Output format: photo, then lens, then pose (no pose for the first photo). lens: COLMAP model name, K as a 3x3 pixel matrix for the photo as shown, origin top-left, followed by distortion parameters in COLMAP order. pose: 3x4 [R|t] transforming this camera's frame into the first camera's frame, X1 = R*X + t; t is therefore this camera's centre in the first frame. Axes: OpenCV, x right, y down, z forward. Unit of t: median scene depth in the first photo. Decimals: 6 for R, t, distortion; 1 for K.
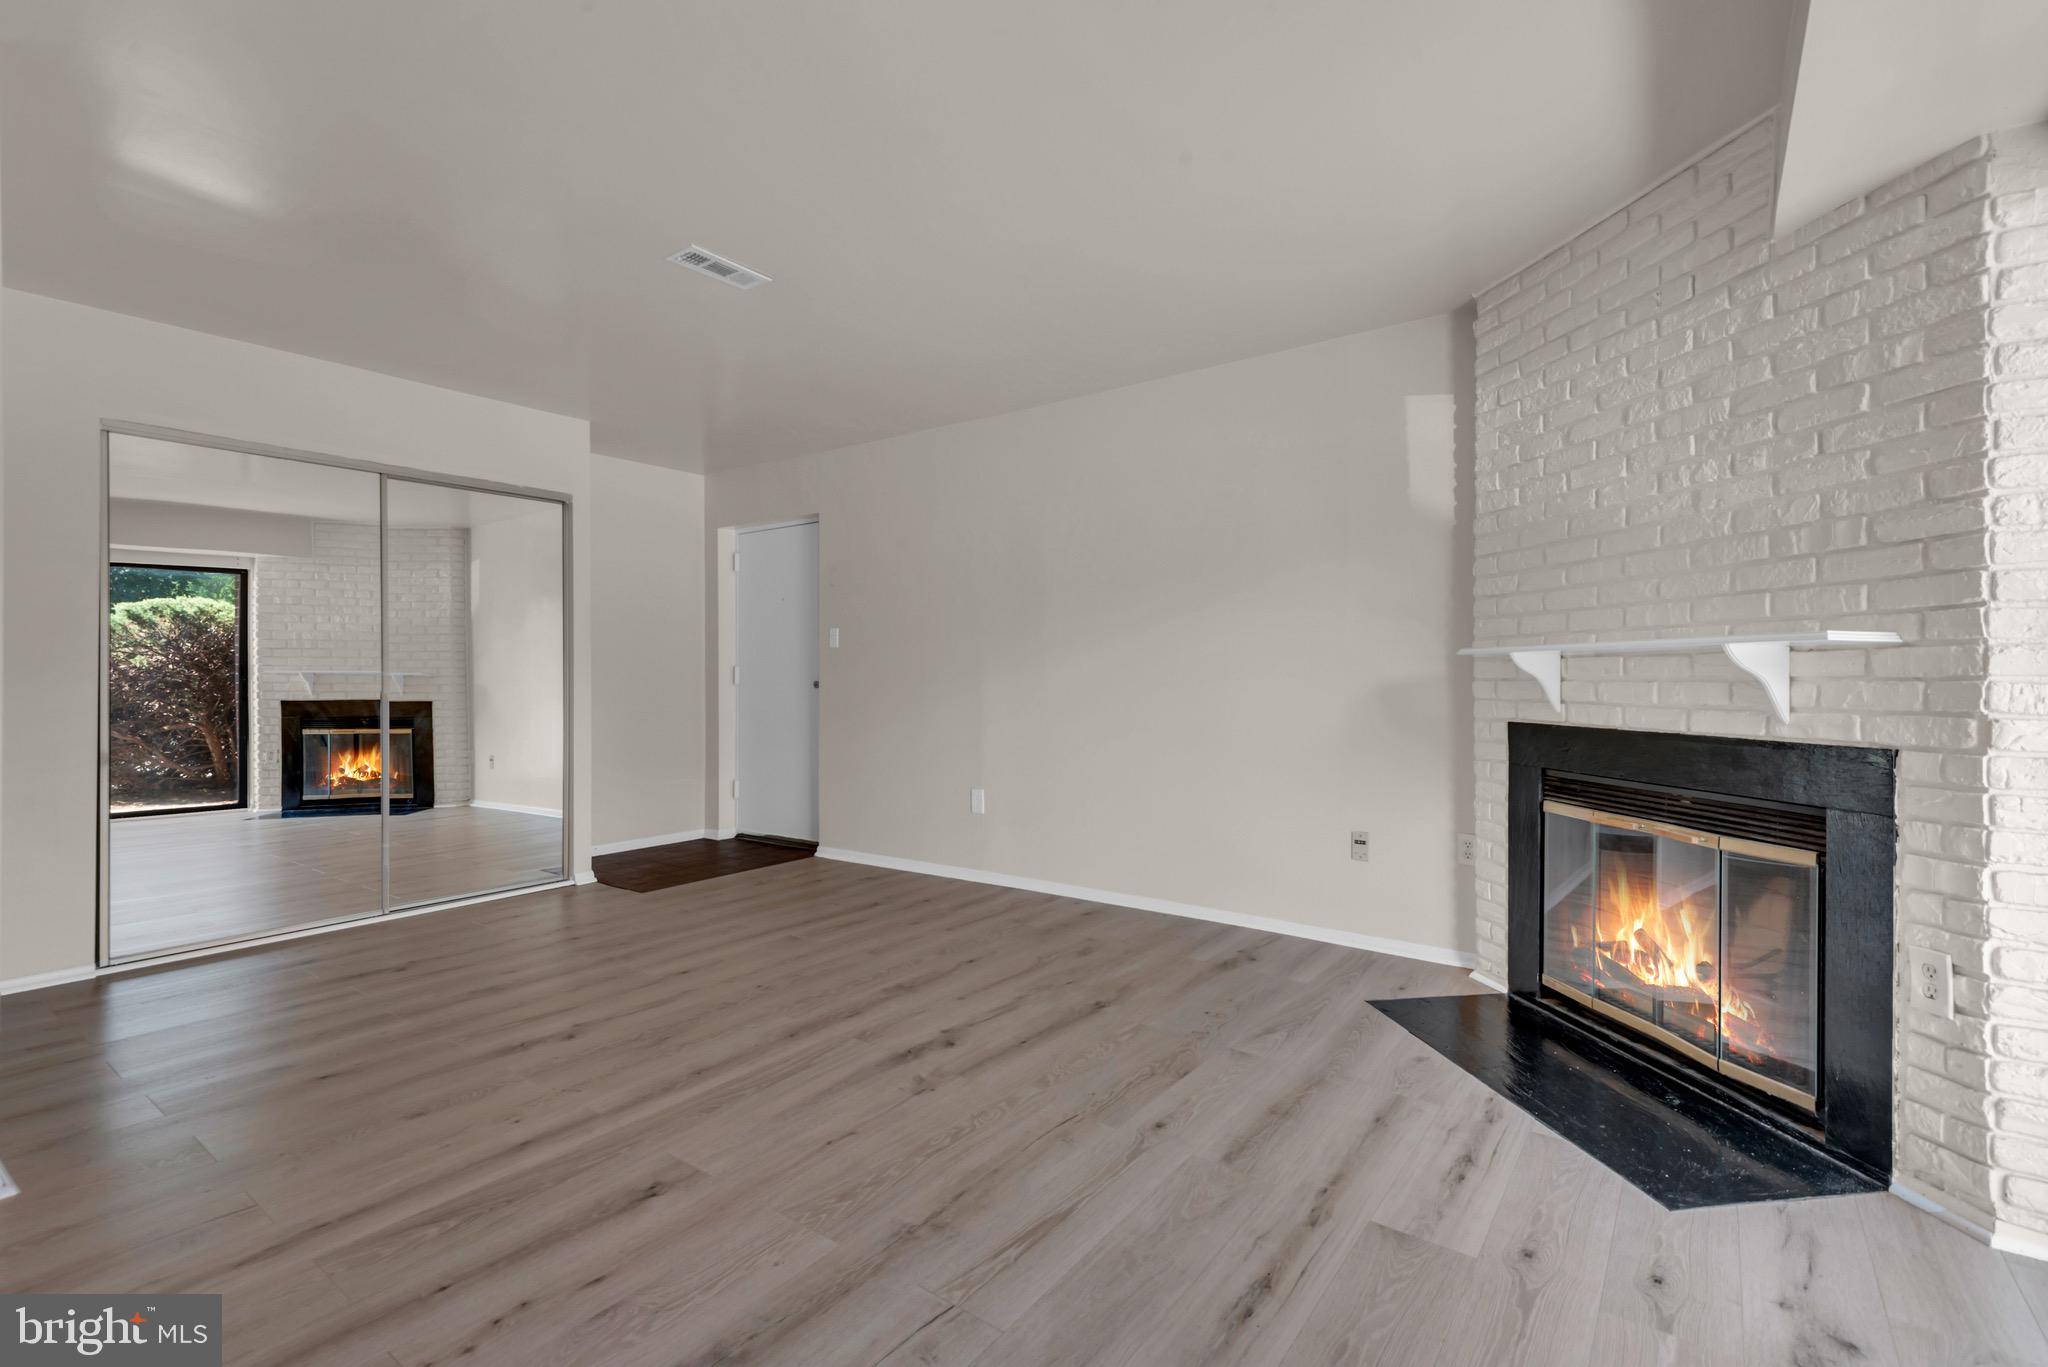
lens RADIAL K [[927.1, 0, 1018.8], [0, 927.1, 671.3], [0, 0, 1]] dist [0.019337, -0.004199]
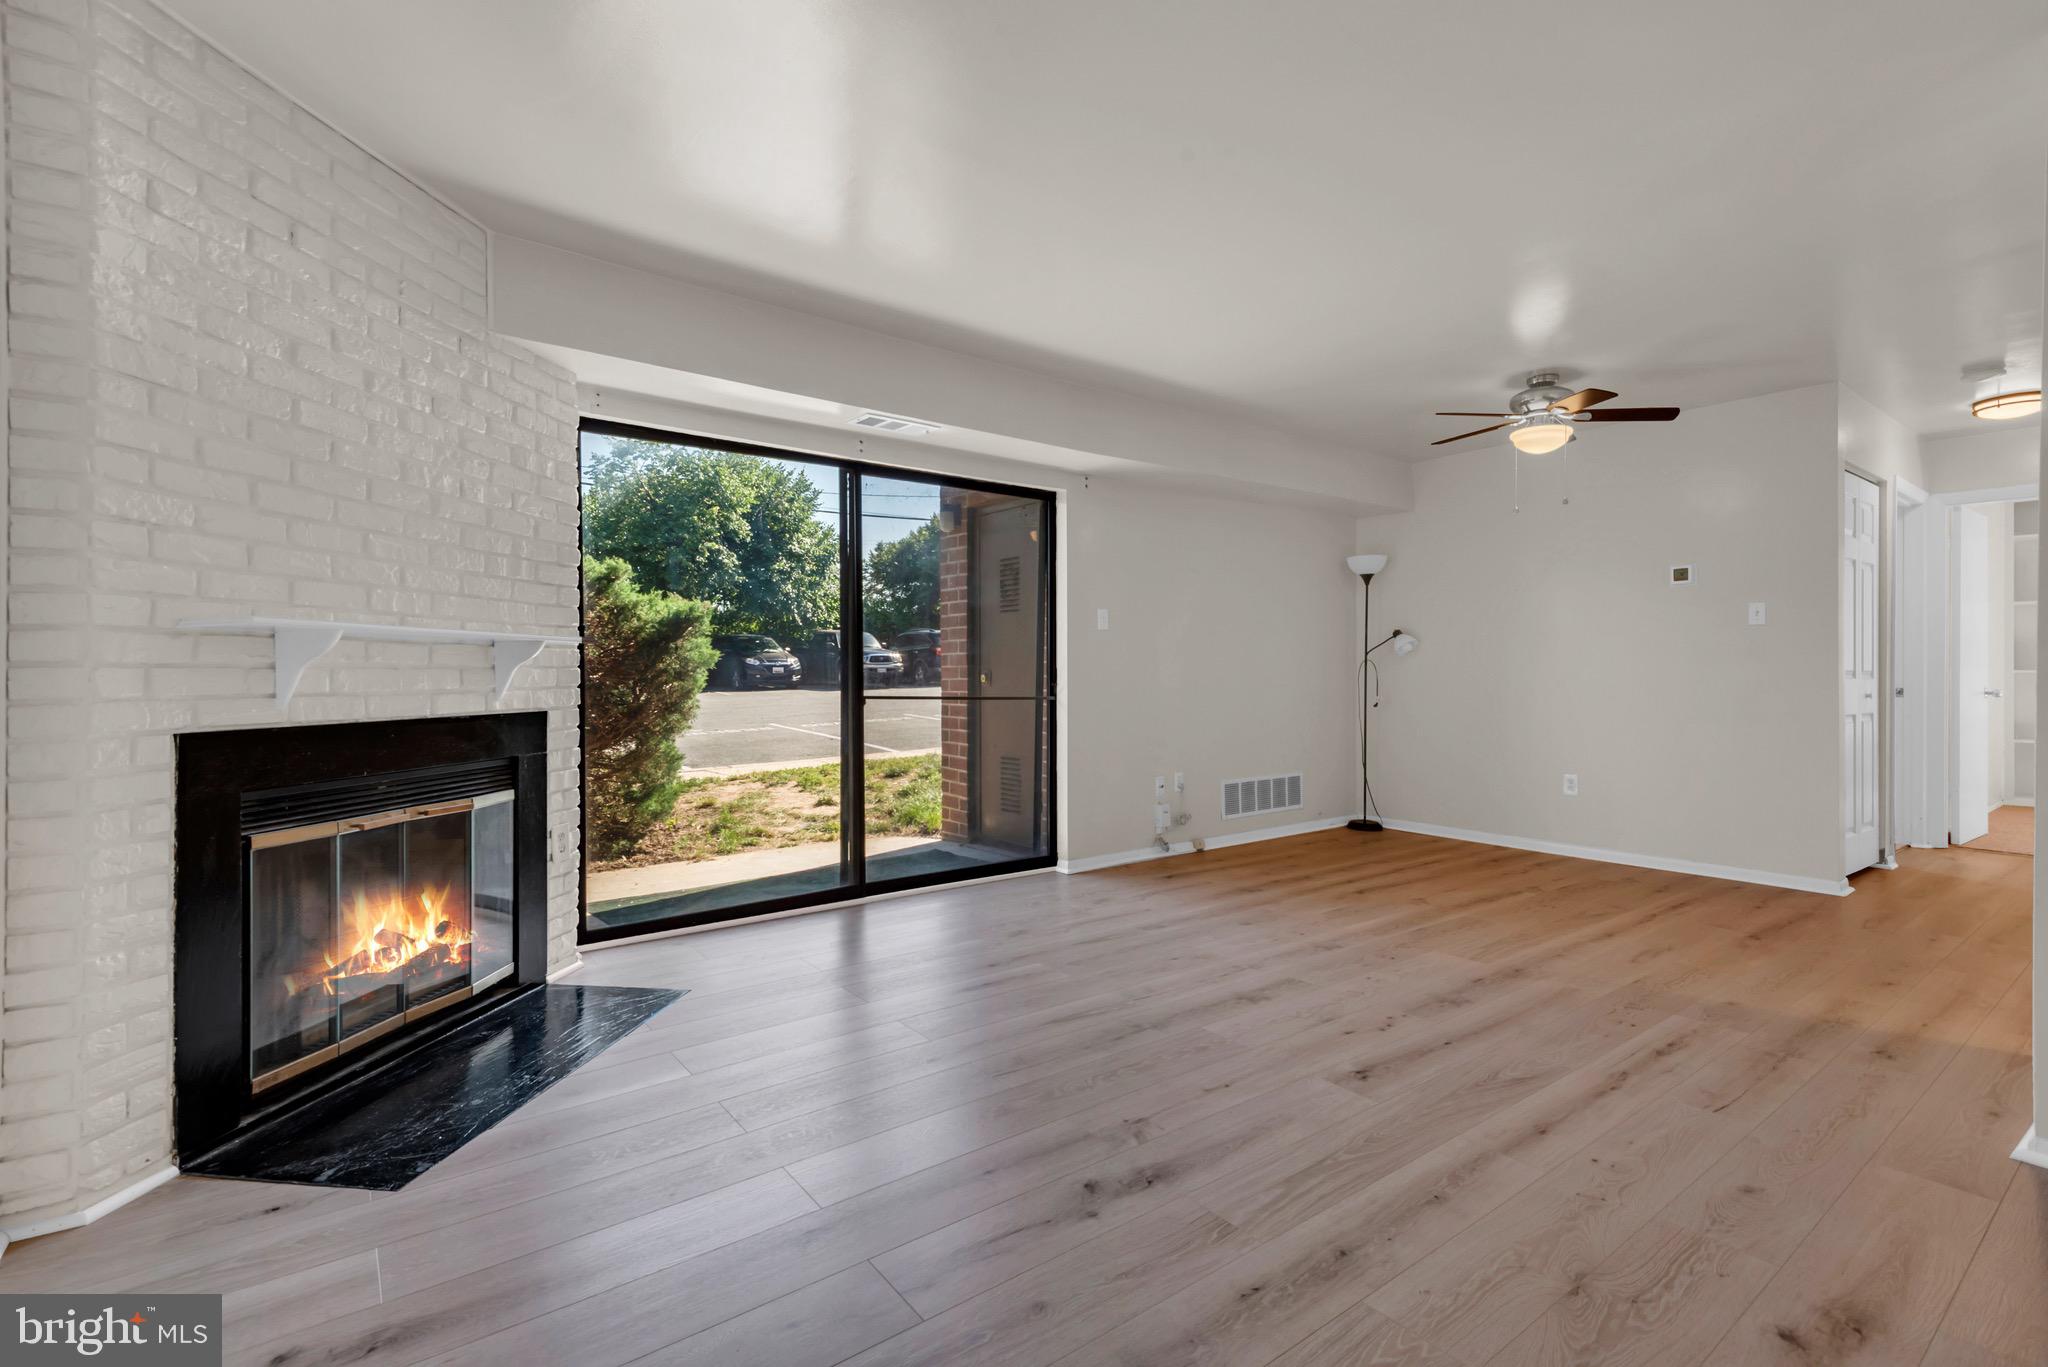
lens RADIAL K [[918.4, 0, 1017.0], [0, 918.4, 670.3], [0, 0, 1]] dist [0.036734, -0.017345]
pose [[-0.959864, 0.001980, 0.280458, -0.251413], [-0.000312, 0.999967, -0.008127, 0.022507], [-0.280465, -0.007888, -0.959832, 1.950798]]
